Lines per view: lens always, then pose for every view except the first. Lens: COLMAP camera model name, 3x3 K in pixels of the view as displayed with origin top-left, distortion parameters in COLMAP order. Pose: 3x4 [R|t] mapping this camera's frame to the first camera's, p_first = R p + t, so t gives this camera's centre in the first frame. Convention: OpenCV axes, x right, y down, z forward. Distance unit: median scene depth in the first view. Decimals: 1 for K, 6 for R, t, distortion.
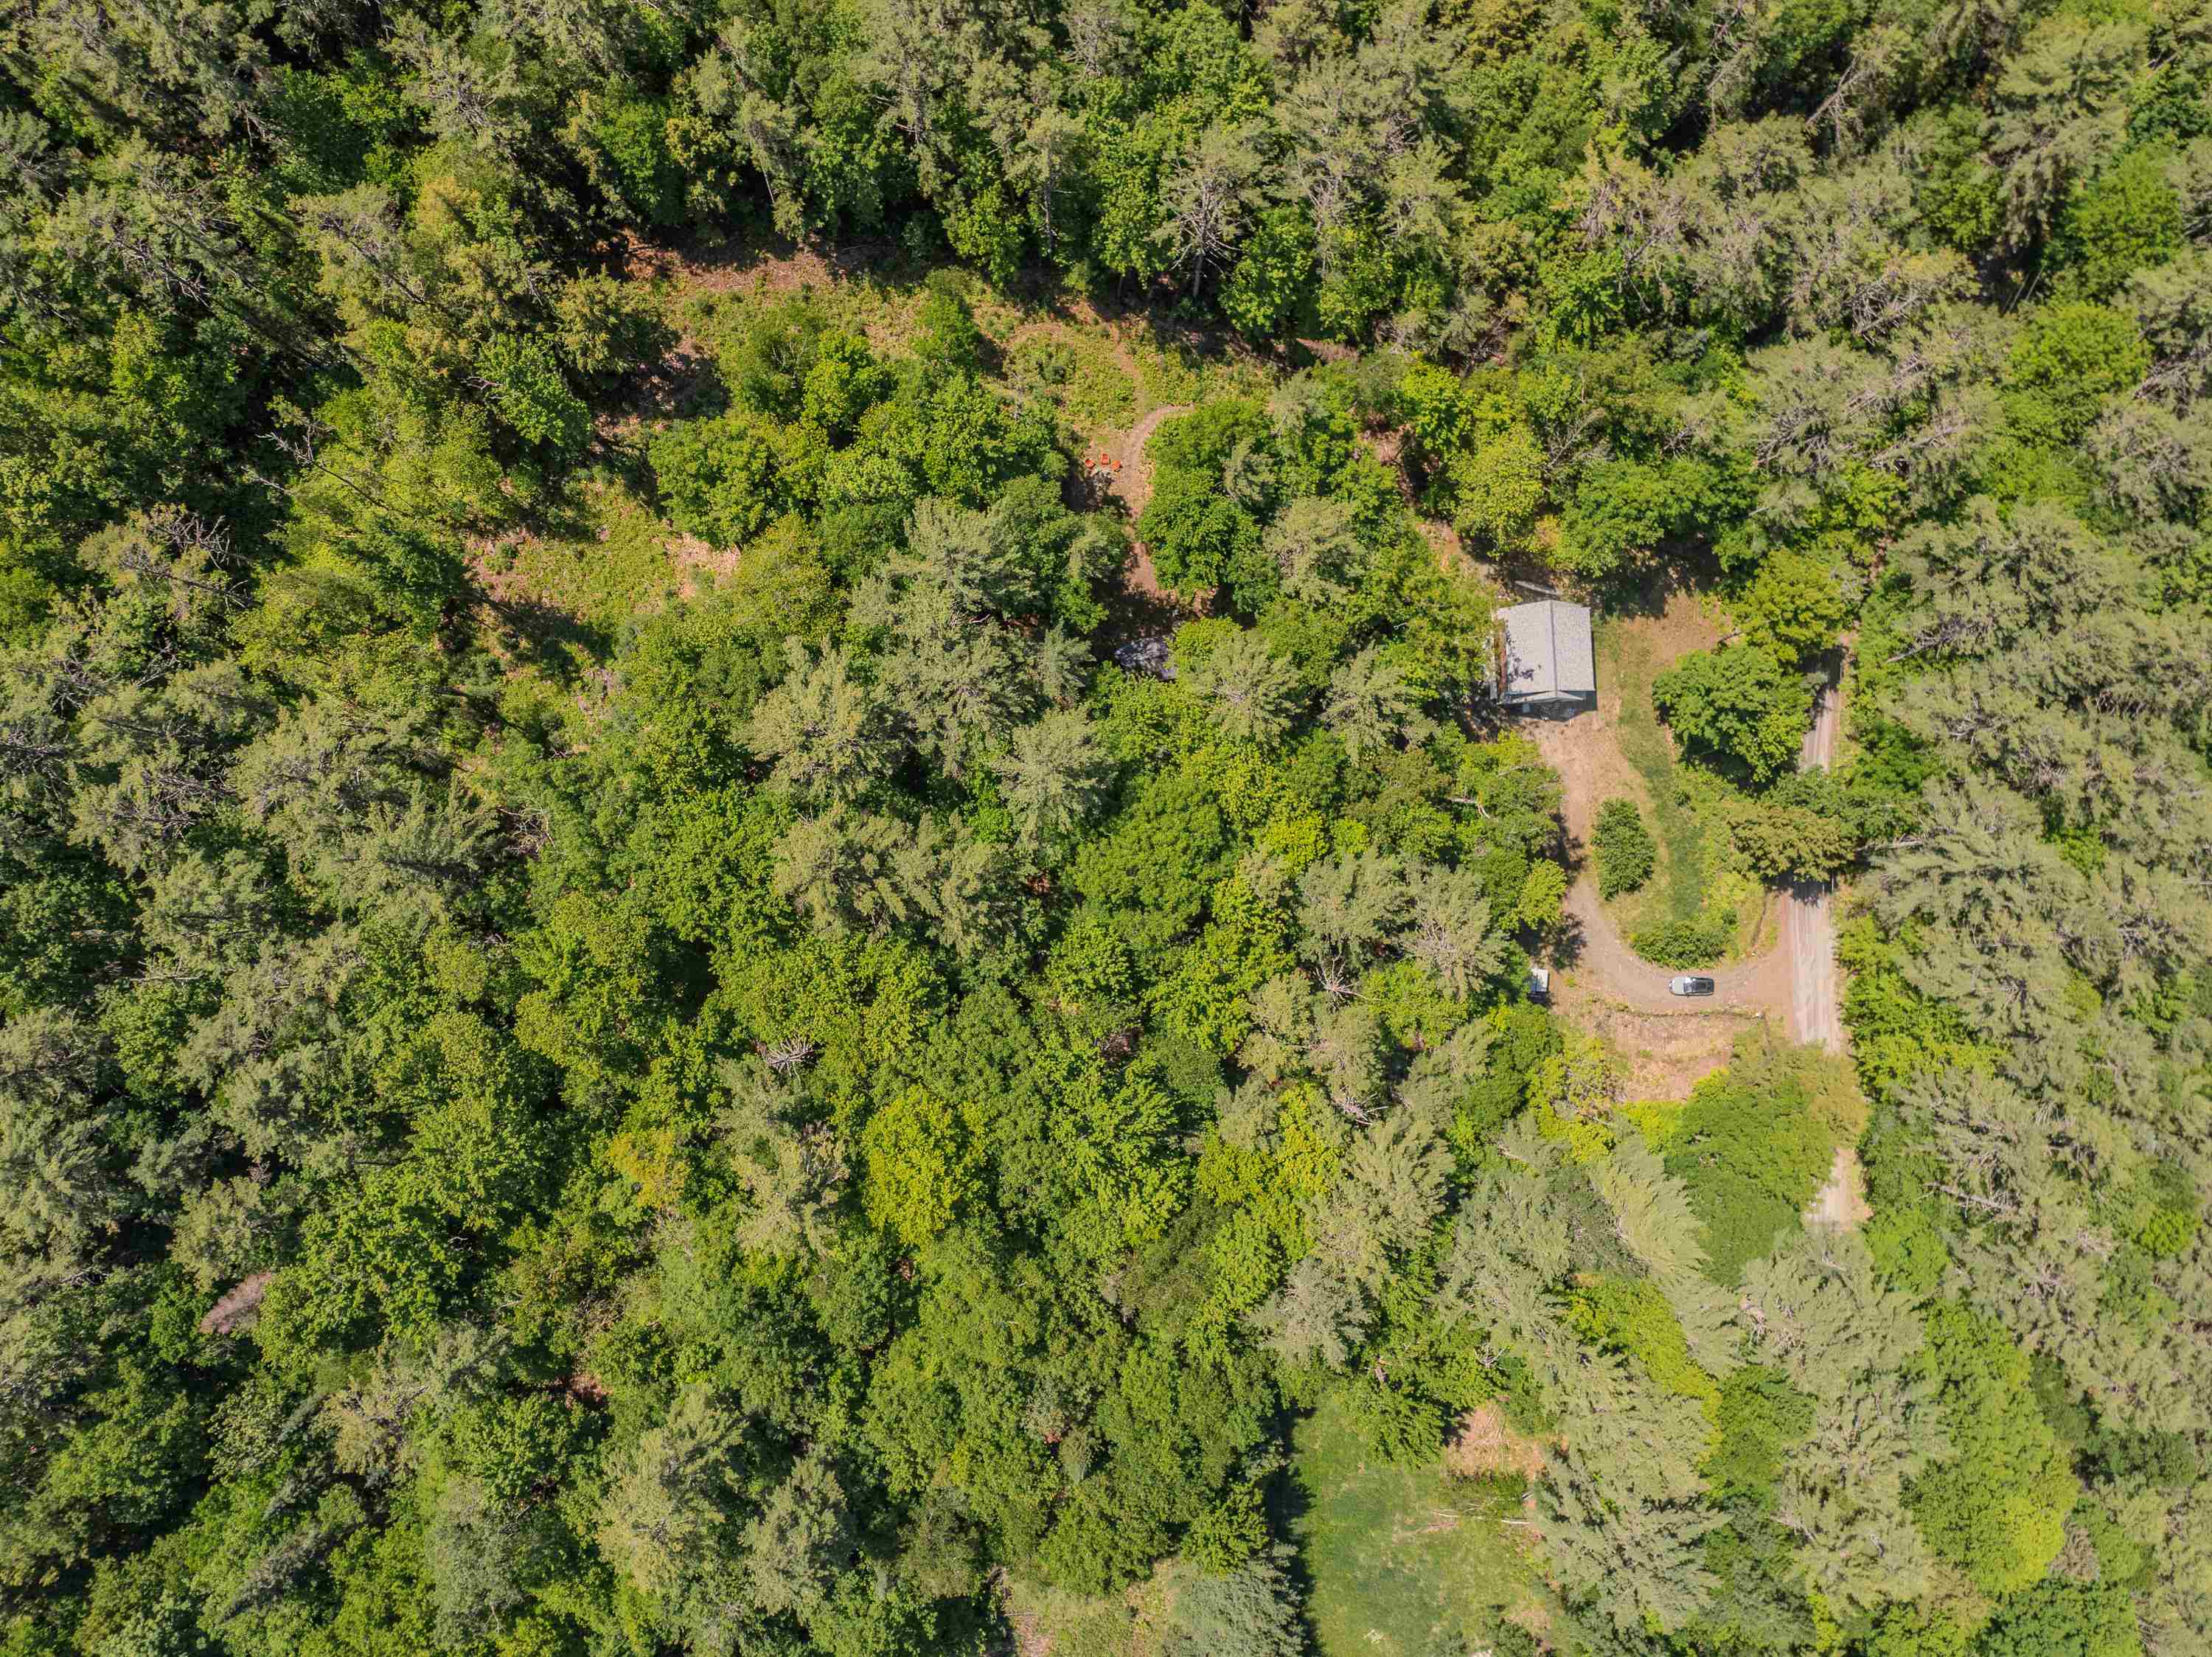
lens RADIAL K [[1570.7, 0, 1098.3], [0, 1570.7, 827.7], [0, 0, 1]] dist [-0.054093, 0.022544]
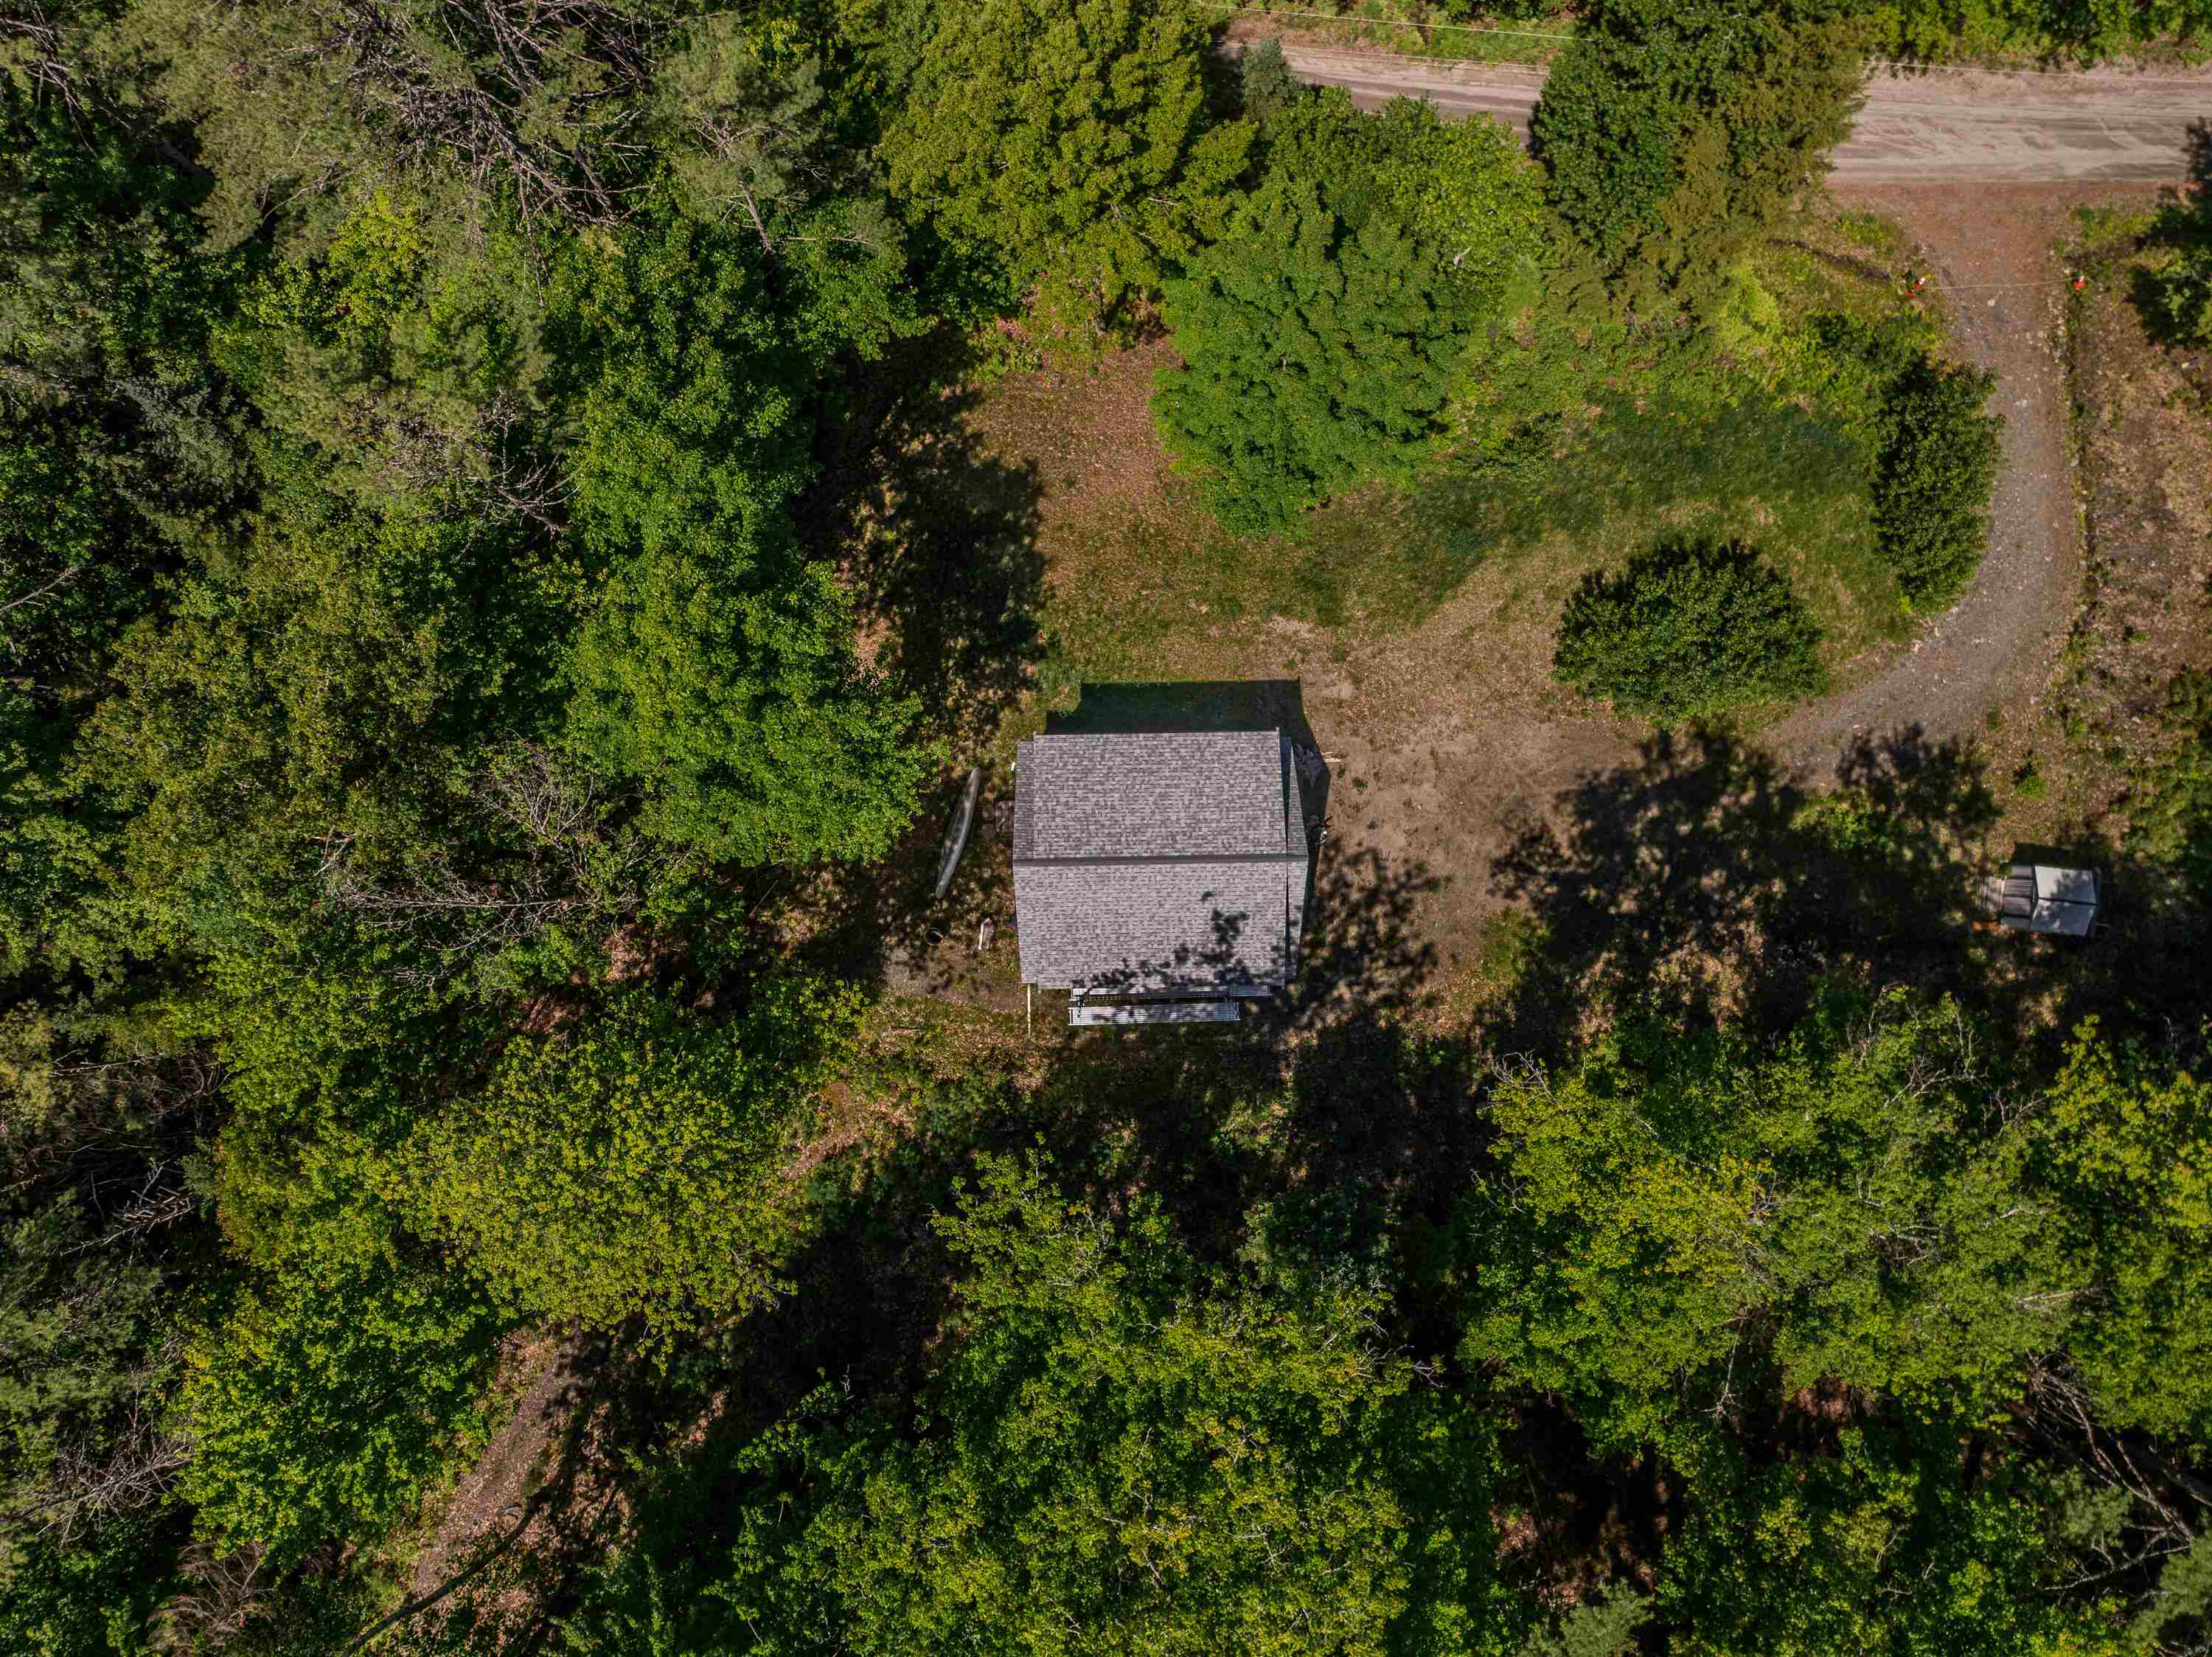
lens RADIAL K [[1570.7, 0, 1108.0], [0, 1570.7, 819.3], [0, 0, 1]] dist [-0.054093, 0.022544]
pose [[0.028968, -0.999536, 0.009369, 0.293426], [0.999231, 0.029204, 0.026168, -0.133033], [-0.026429, 0.008604, 0.999614, 0.662130]]
